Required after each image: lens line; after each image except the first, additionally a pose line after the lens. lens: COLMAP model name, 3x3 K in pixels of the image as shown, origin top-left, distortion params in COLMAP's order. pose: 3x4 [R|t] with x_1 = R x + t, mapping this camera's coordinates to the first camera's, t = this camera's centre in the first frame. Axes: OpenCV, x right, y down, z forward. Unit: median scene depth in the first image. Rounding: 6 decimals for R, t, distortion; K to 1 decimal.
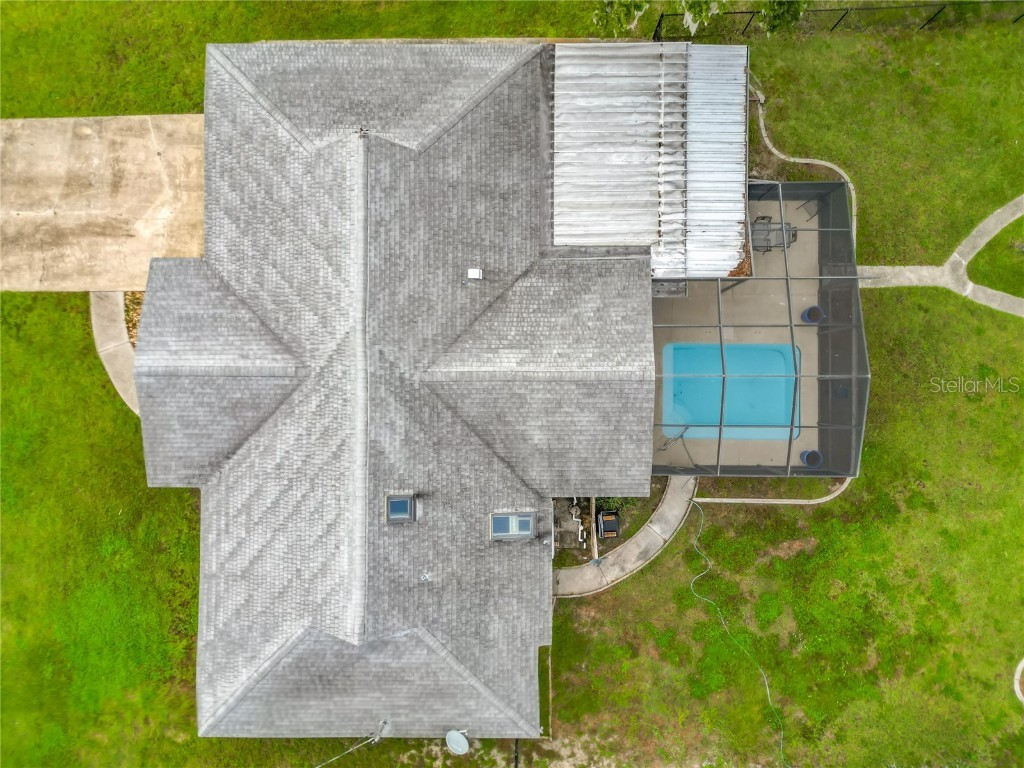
lens RADIAL K [[725.4, 0, 516.3], [0, 725.4, 378.0], [0, 0, 1]] dist [0.022337, -0.001063]
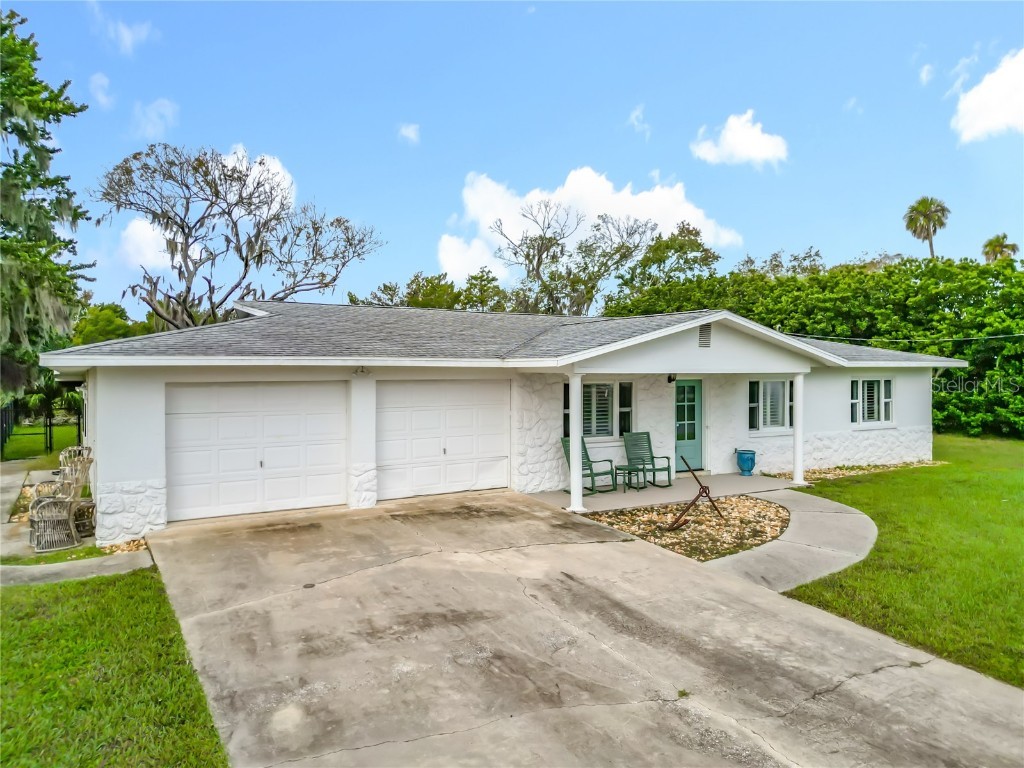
lens RADIAL K [[717.1, 0, 500.5], [0, 717.1, 382.6], [0, 0, 1]] dist [0.052003, -0.054707]
pose [[-0.505440, 0.011565, 0.862784, -0.823017], [0.862744, 0.023305, 0.505104, -0.404423], [-0.014266, 0.999661, -0.021757, 0.936421]]
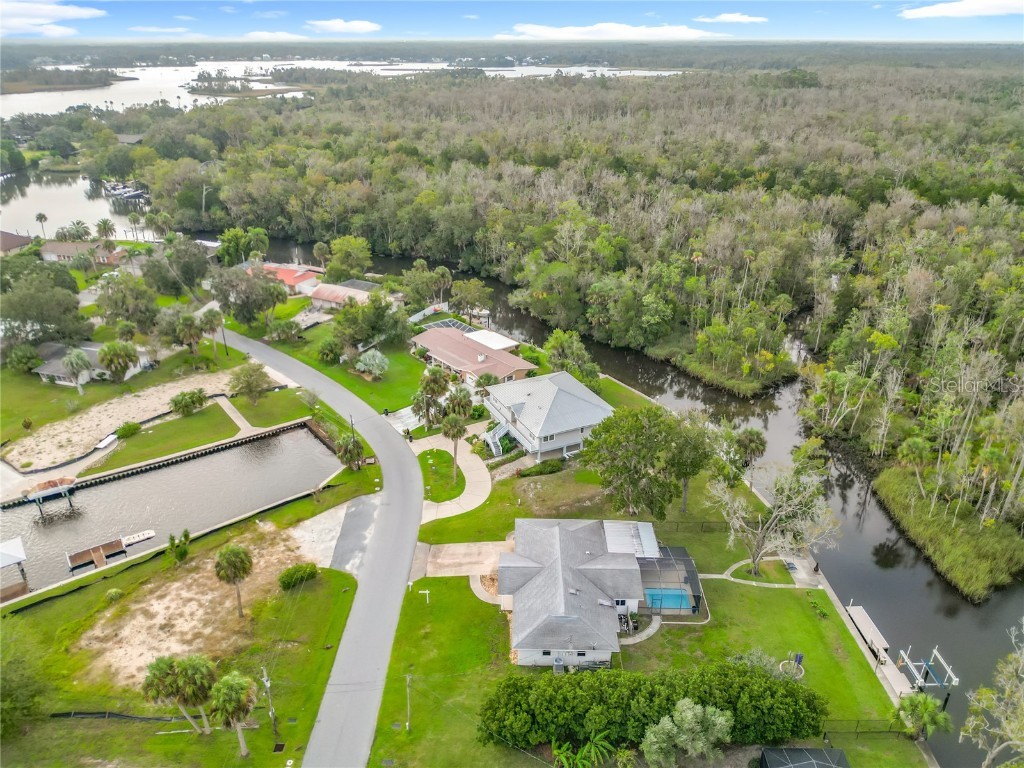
lens RADIAL K [[741.9, 0, 512.1], [0, 741.9, 364.3], [0, 0, 1]] dist [0.047142, -0.064489]
pose [[0.999701, 0.023109, -0.007946, -0.393342], [-0.016819, 0.414754, -0.909778, 2.632219], [-0.017728, 0.909640, 0.415019, -1.318224]]
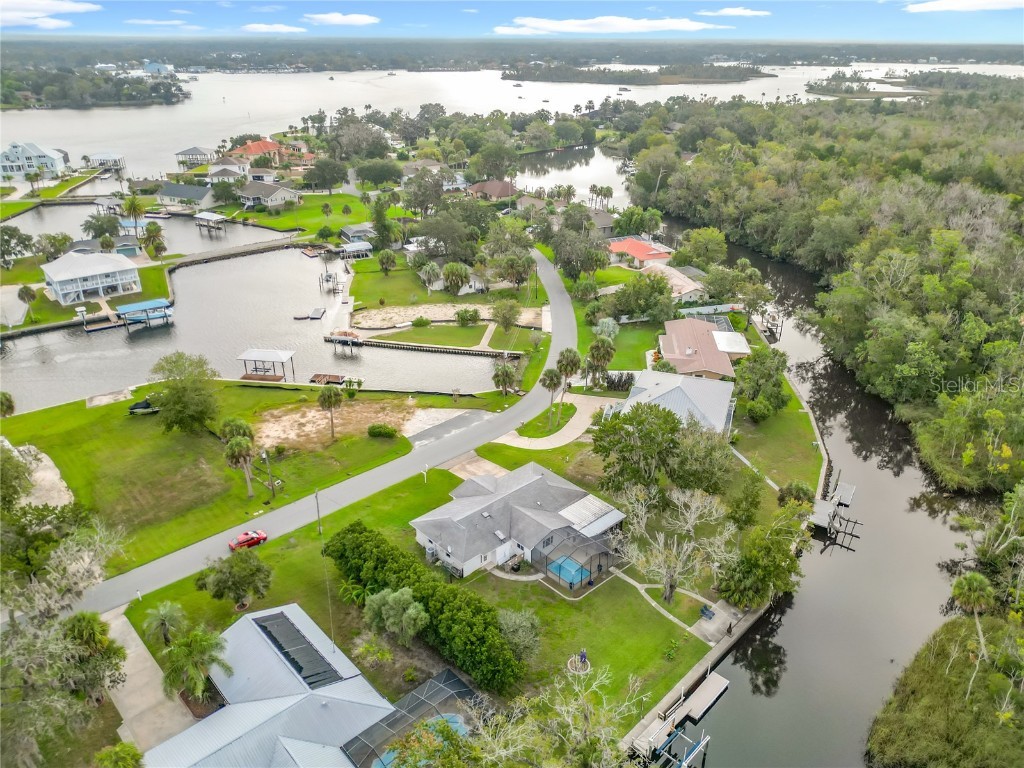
lens RADIAL K [[739.7, 0, 512.0], [0, 739.7, 384.0], [0, 0, 1]] dist [0.048235, -0.070304]
pose [[0.681971, 0.327359, -0.654028, 2.119282], [-0.731368, 0.300244, -0.612335, 2.093836], [-0.004085, 0.895929, 0.444178, -1.332353]]
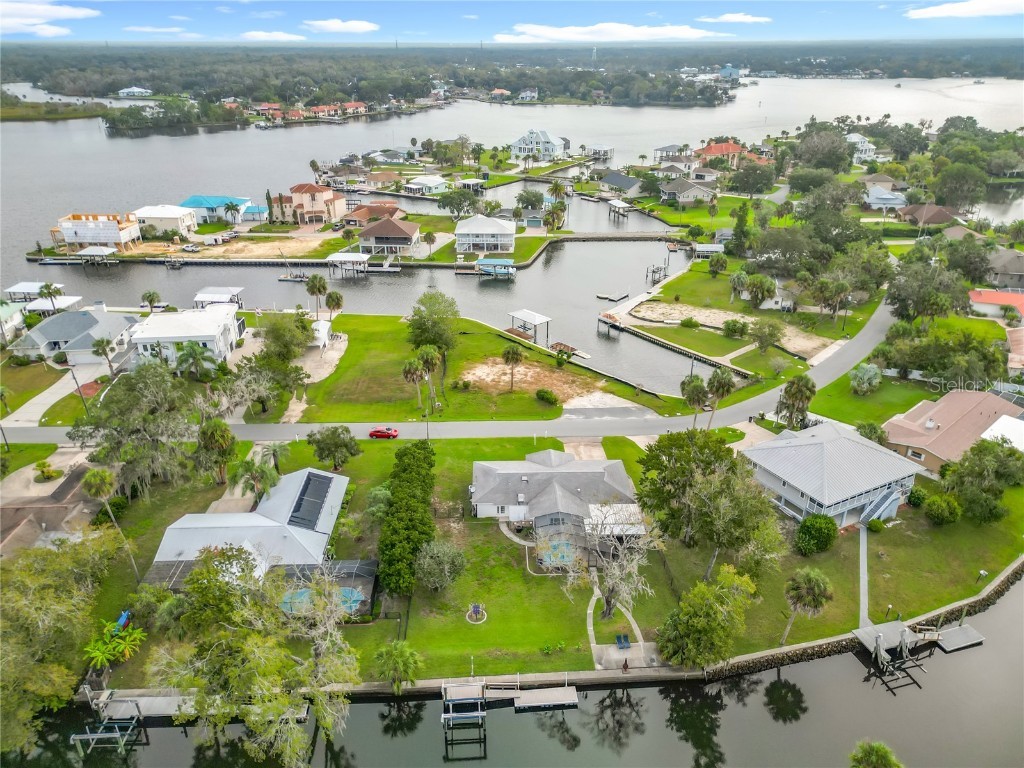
lens RADIAL K [[717.1, 0, 500.5], [0, 717.1, 382.6], [0, 0, 1]] dist [0.052003, -0.054707]
pose [[0.021304, 0.439350, -0.898063, 3.130727], [-0.999512, 0.029901, -0.009082, 0.306204], [0.022863, 0.897818, 0.439773, -1.325819]]
